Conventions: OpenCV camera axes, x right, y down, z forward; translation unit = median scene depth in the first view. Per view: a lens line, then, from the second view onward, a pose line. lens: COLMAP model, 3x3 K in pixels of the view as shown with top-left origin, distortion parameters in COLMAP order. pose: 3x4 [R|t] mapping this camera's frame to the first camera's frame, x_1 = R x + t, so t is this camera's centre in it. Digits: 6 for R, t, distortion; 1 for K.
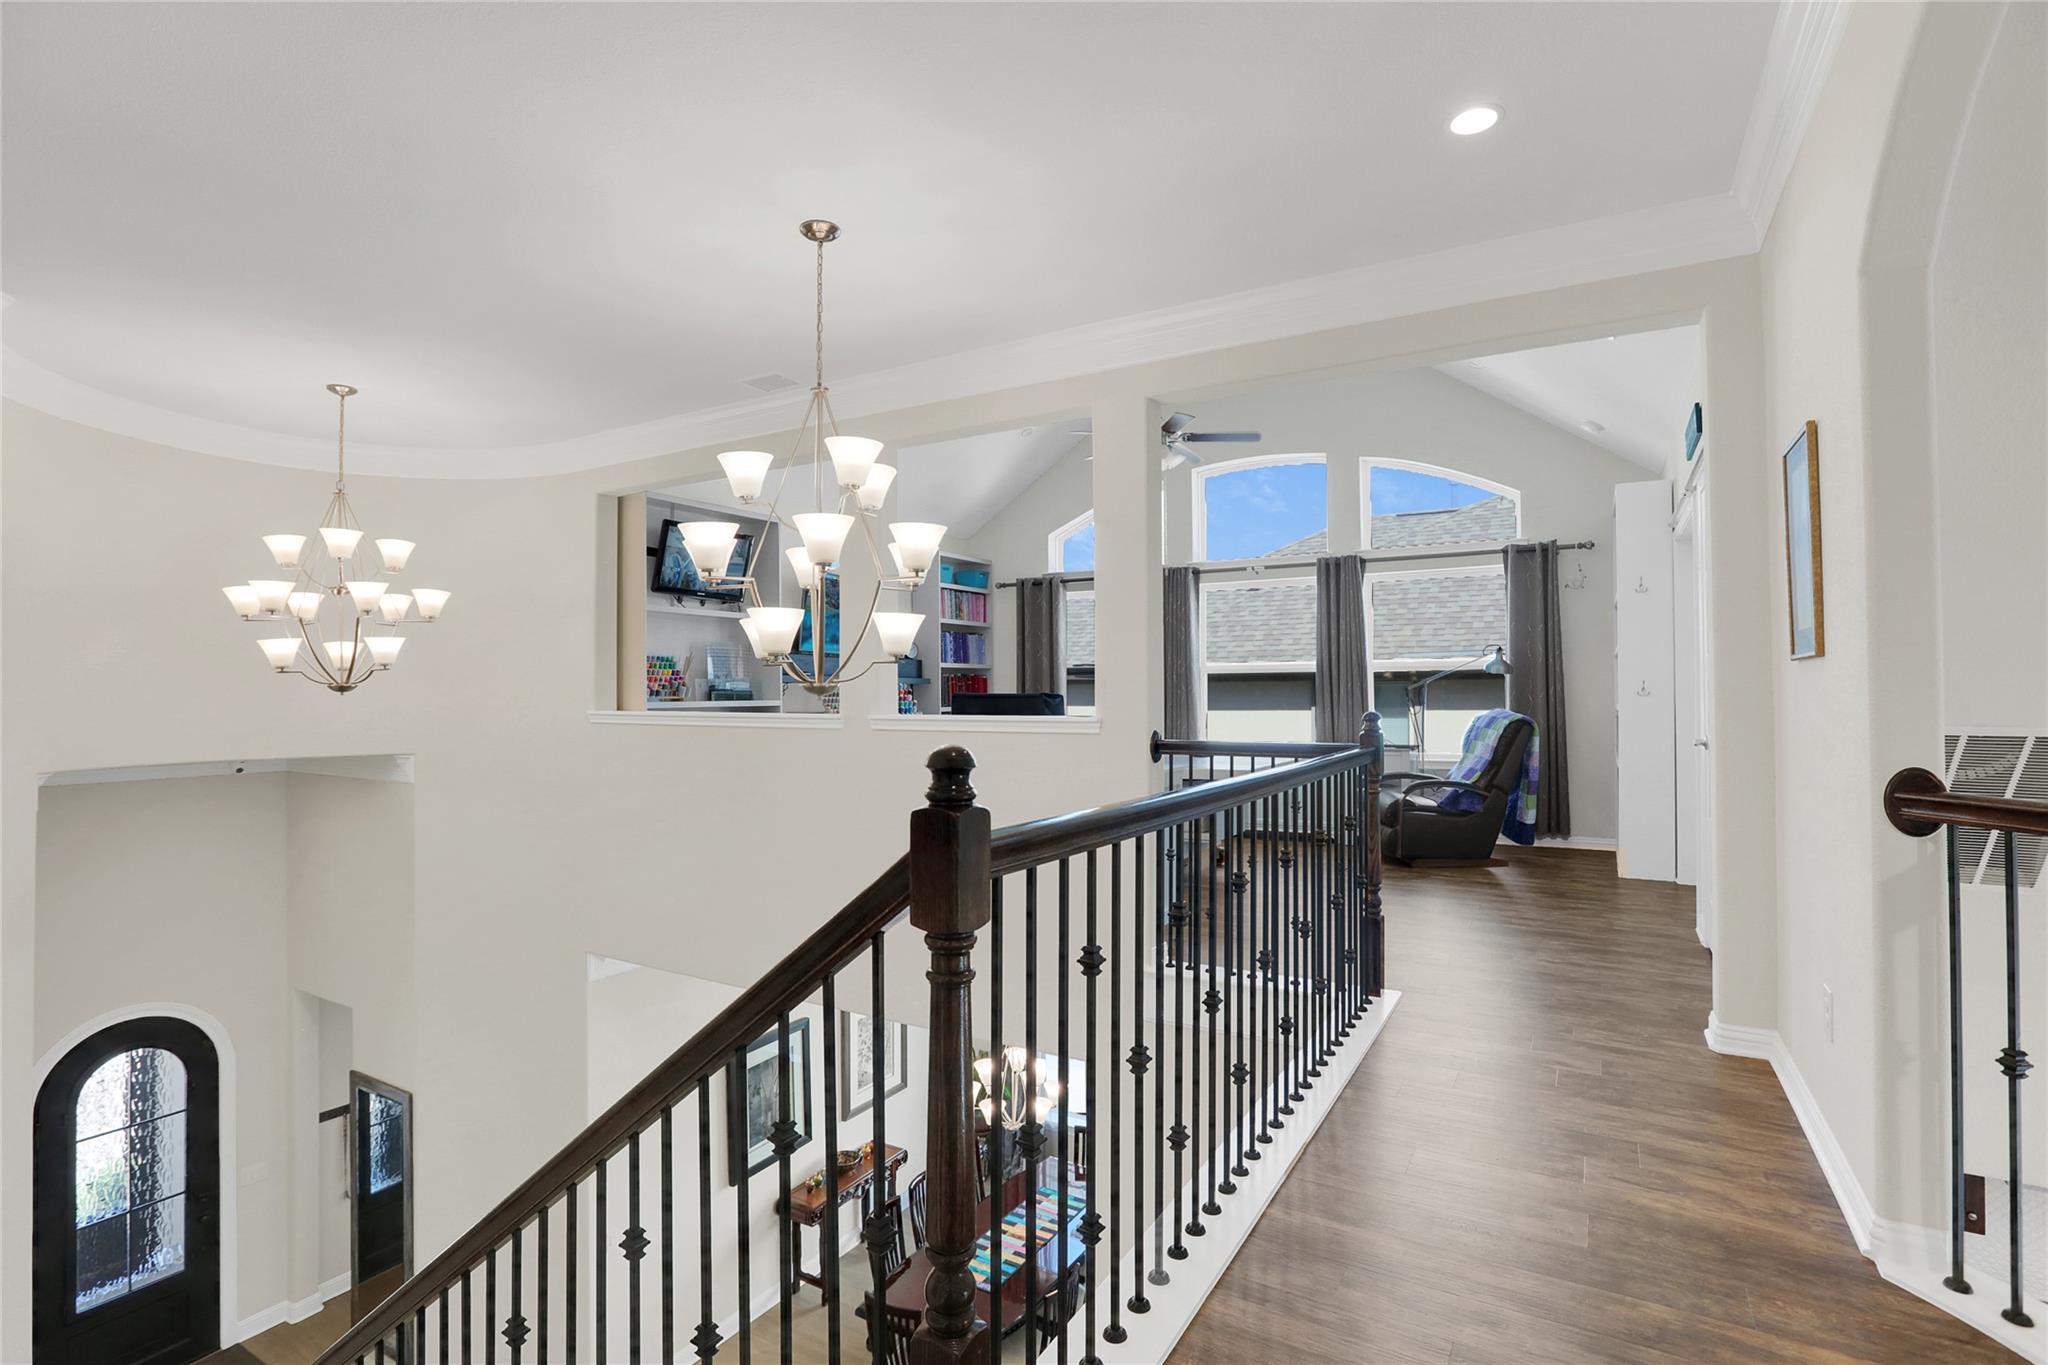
lens RADIAL K [[995.3, 0, 1024.0], [0, 995.3, 682.5], [0, 0, 1]] dist [-0.028595, 0.000004]
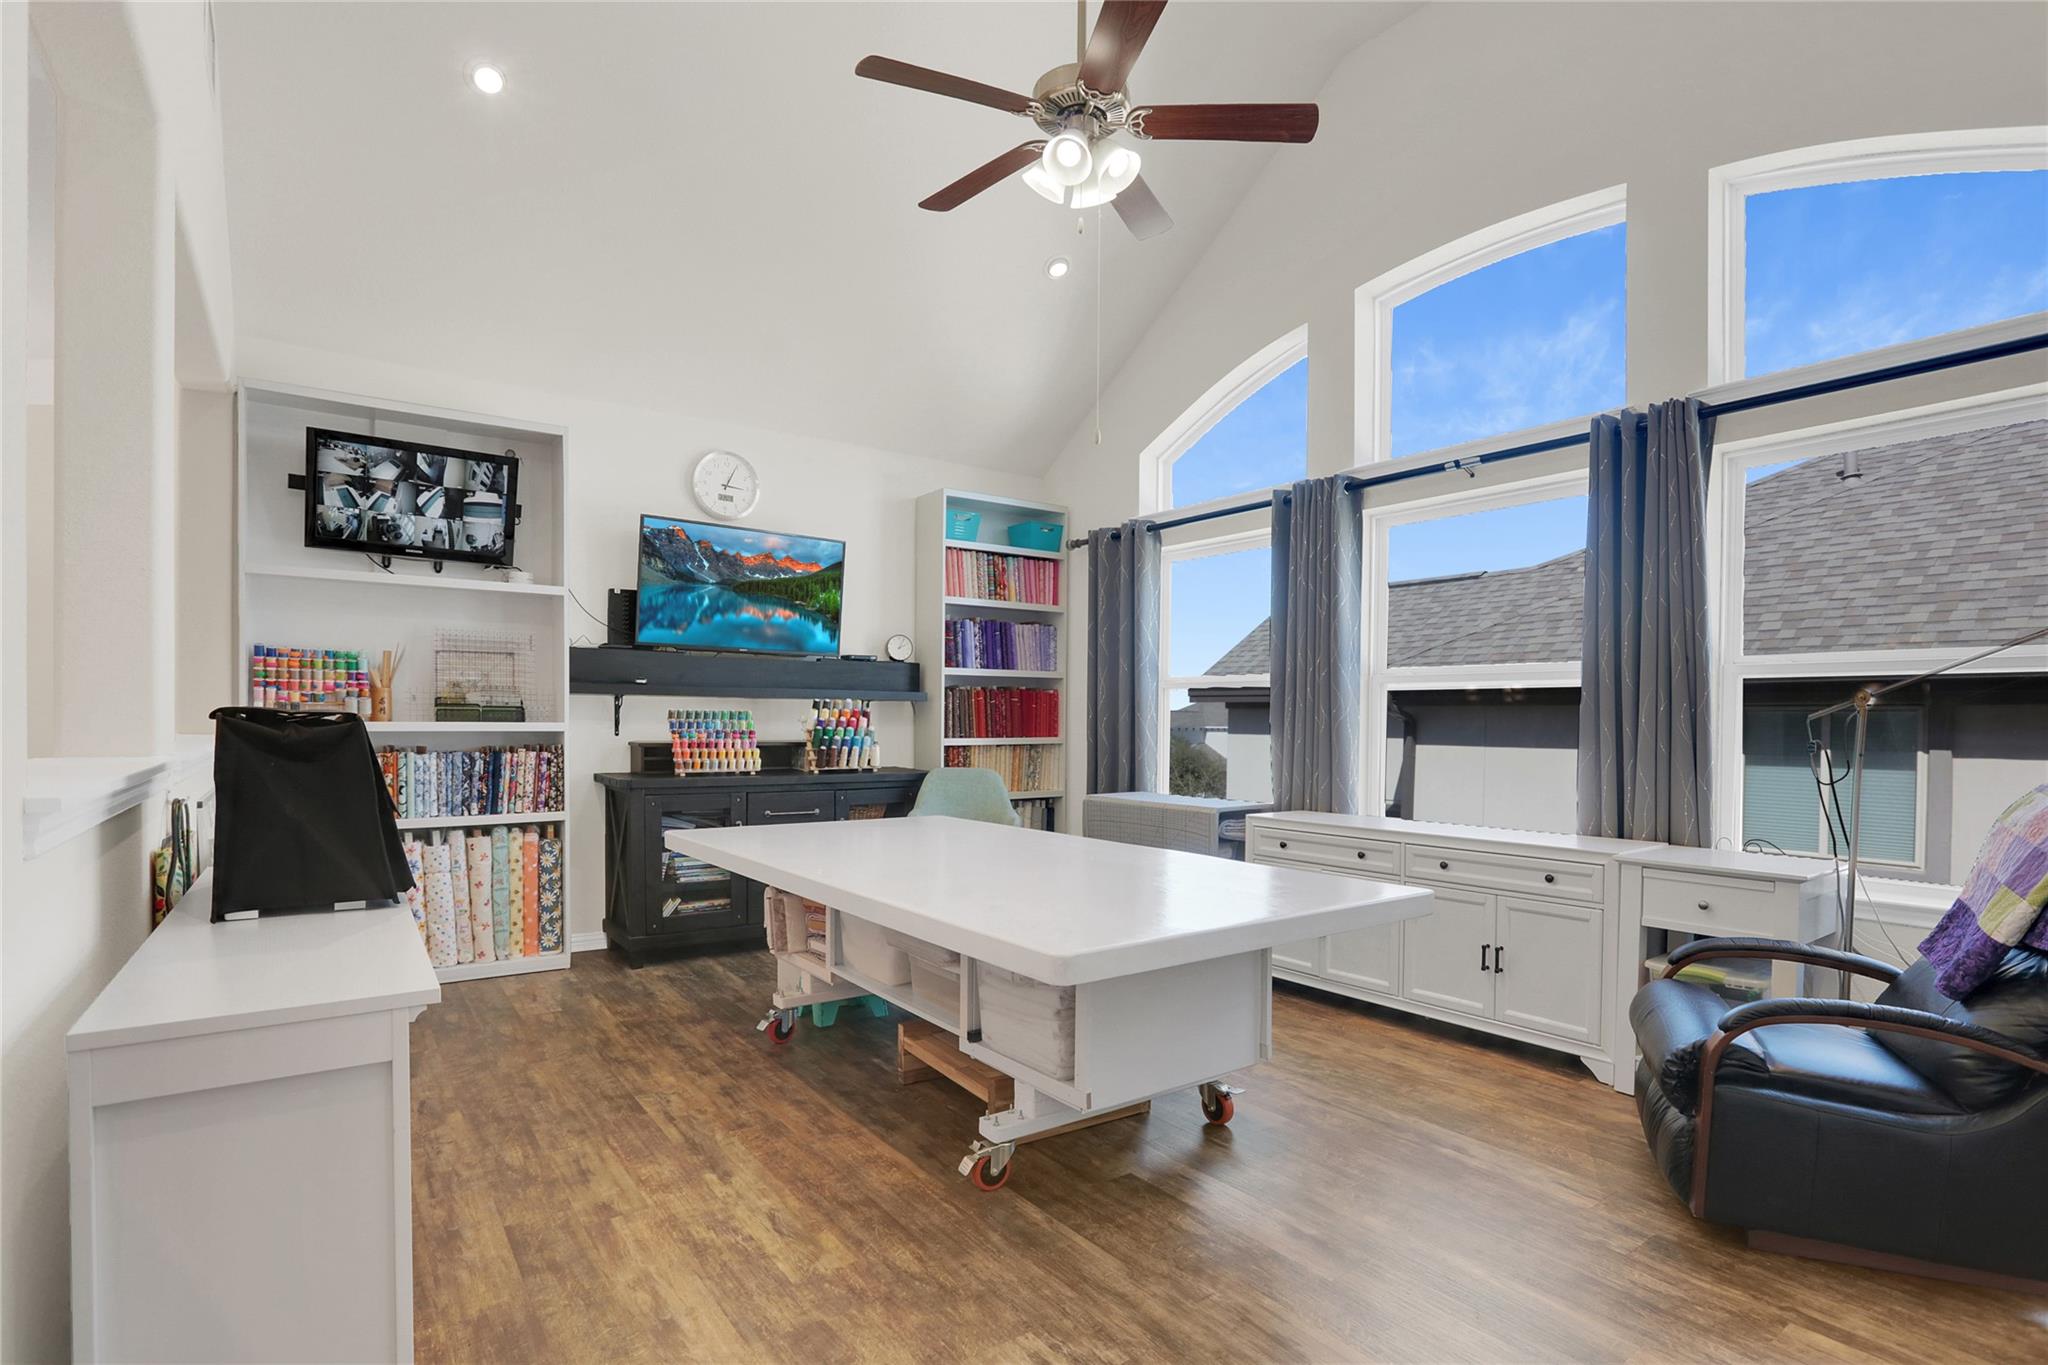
lens RADIAL K [[1007.3, 0, 1025.2], [0, 1007.3, 738.8], [0, 0, 1]] dist [-0.030201, -0.000381]
pose [[0.914544, 0.027124, -0.403576, 0.212514], [-0.012852, 0.999194, 0.038033, 0.000450], [0.404283, -0.029596, 0.914155, 0.421925]]
